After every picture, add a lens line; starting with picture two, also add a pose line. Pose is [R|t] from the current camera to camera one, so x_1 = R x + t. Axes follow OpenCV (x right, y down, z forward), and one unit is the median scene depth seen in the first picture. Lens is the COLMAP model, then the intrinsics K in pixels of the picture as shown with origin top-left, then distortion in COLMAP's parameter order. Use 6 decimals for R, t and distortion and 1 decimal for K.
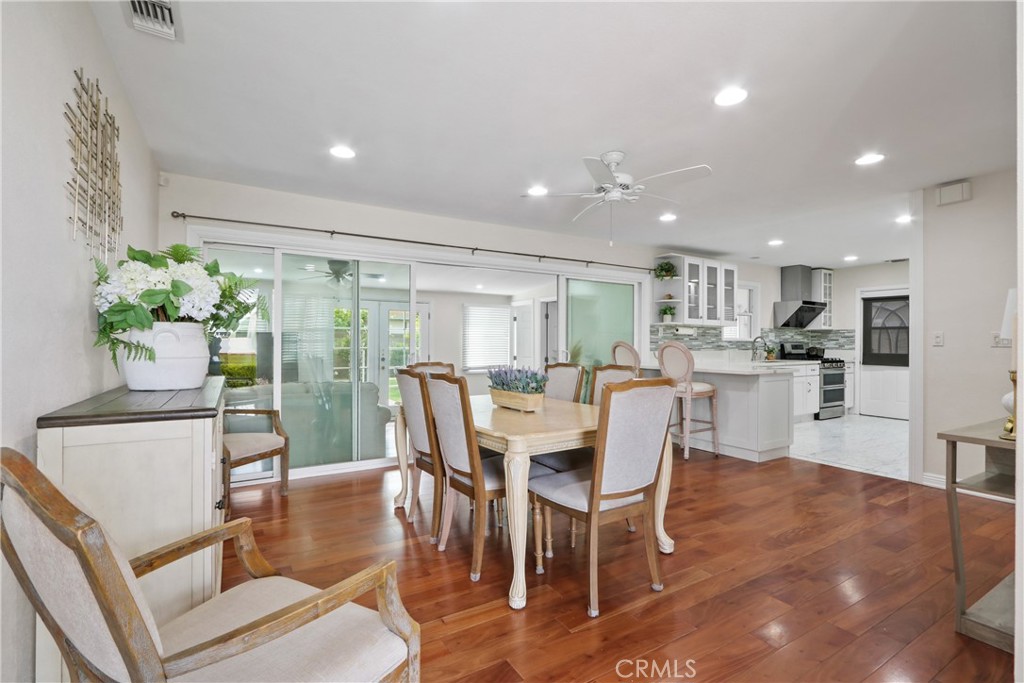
lens RADIAL K [[471.4, 0, 517.0], [0, 471.4, 342.7], [0, 0, 1]] dist [-0.017357, -0.000004]
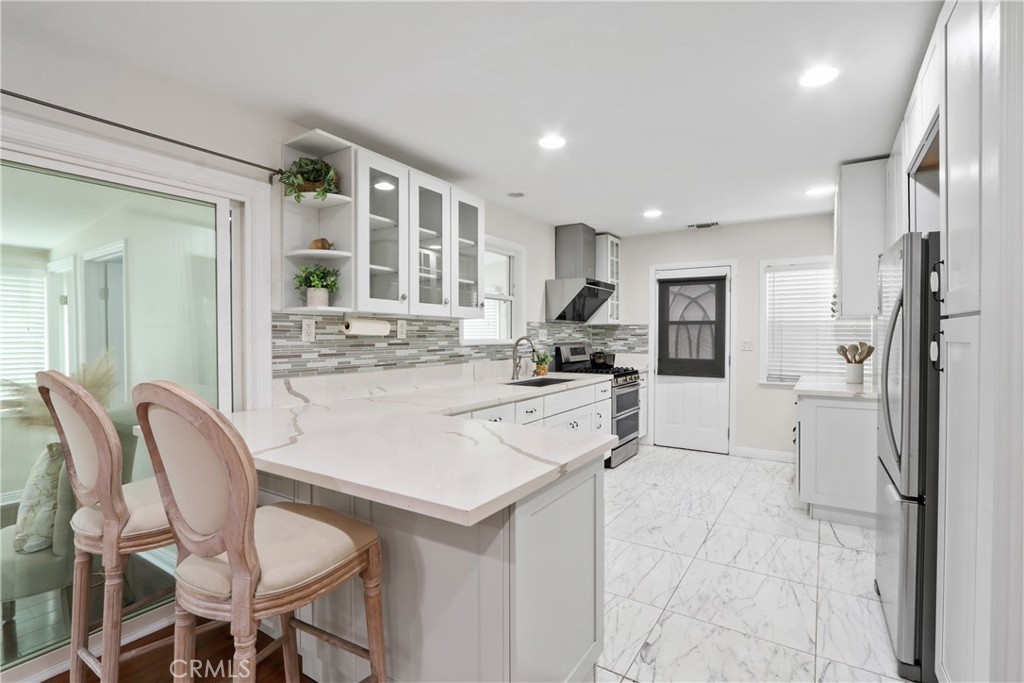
lens RADIAL K [[471.4, 0, 520.1], [0, 471.4, 339.5], [0, 0, 1]] dist [-0.017357, -0.000004]
pose [[0.897150, -0.010656, 0.441598, 0.248068], [0.006159, 0.999914, 0.011615, -0.015670], [-0.441683, -0.007700, 0.897138, 0.467185]]
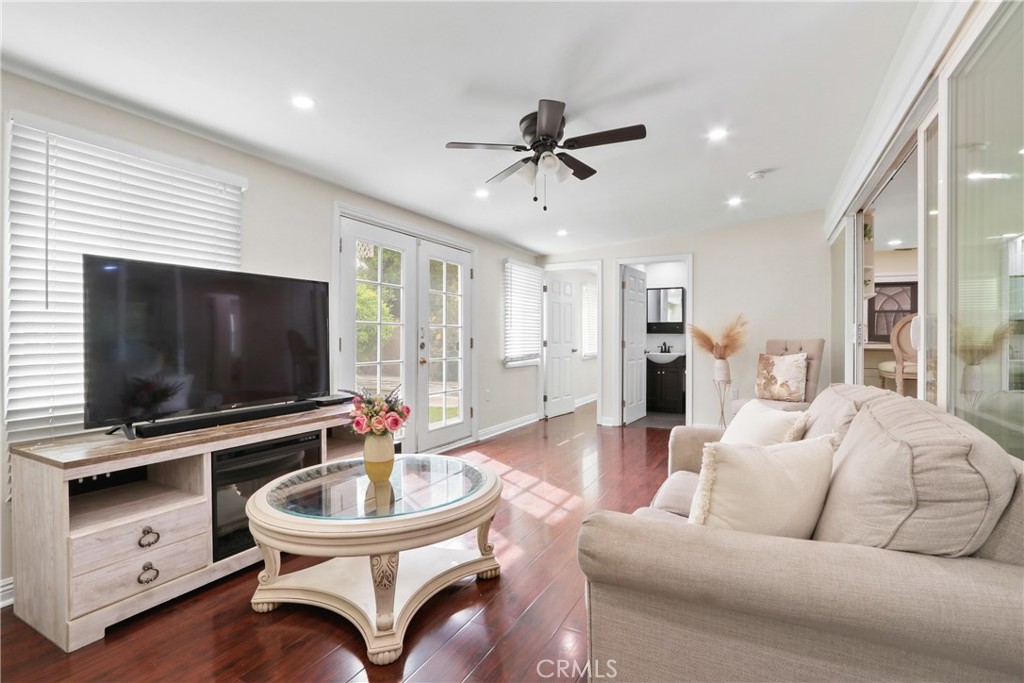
lens RADIAL K [[471.4, 0, 518.0], [0, 471.4, 349.9], [0, 0, 1]] dist [-0.017357, -0.000004]
pose [[0.857604, -0.016004, 0.514062, -0.502620], [-0.000523, 0.999488, 0.031989, 0.023796], [-0.514310, -0.027703, 0.857157, 0.503396]]
